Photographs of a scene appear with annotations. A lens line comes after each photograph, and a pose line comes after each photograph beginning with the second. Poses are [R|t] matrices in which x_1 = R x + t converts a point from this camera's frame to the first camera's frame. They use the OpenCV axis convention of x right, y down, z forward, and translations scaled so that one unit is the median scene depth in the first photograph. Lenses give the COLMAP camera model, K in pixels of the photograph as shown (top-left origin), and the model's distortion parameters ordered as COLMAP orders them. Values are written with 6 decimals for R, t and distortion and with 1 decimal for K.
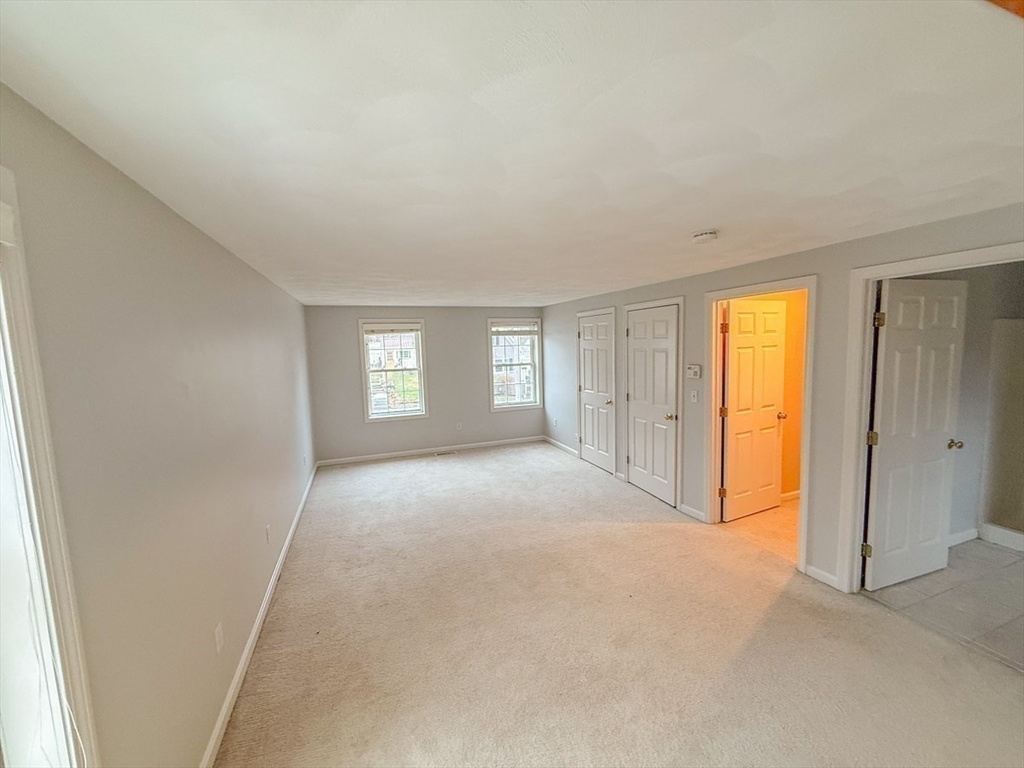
lens RADIAL K [[413.6, 0, 509.2], [0, 413.6, 386.3], [0, 0, 1]] dist [-0.000607, 0.000018]
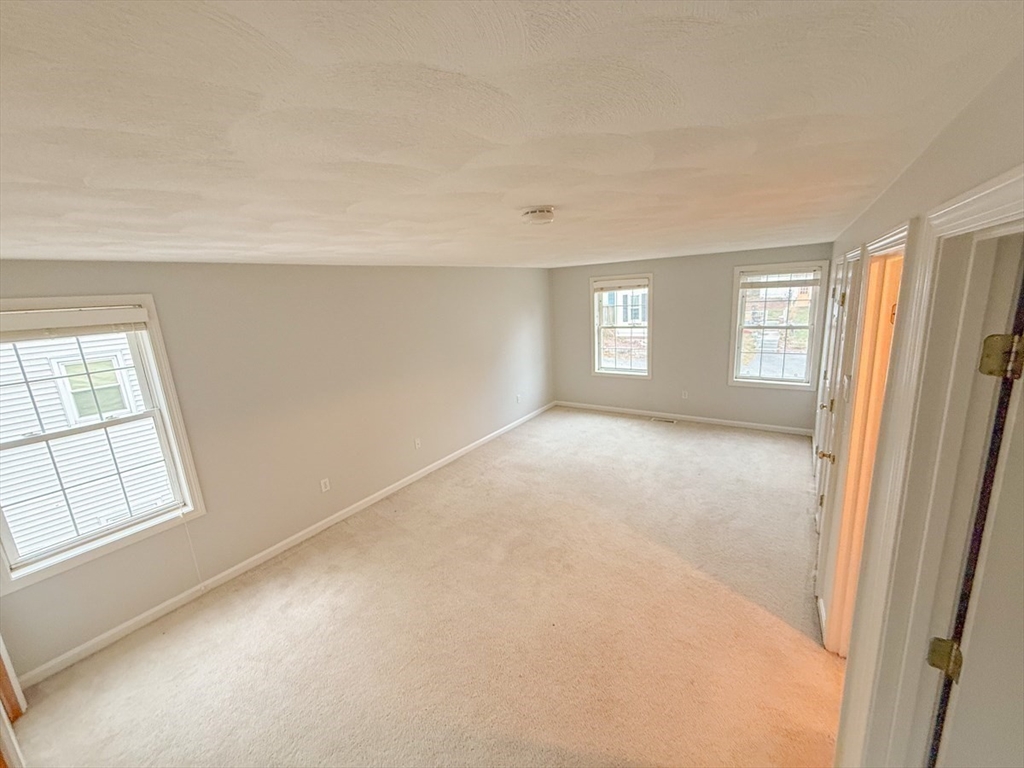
lens RADIAL K [[413.6, 0, 509.2], [0, 413.6, 386.3], [0, 0, 1]] dist [-0.000607, 0.000018]
pose [[0.564078, 0.177664, -0.806381, 0.433288], [-0.037834, 0.981114, 0.189696, -0.085897], [0.824854, -0.076495, 0.560147, 0.222745]]
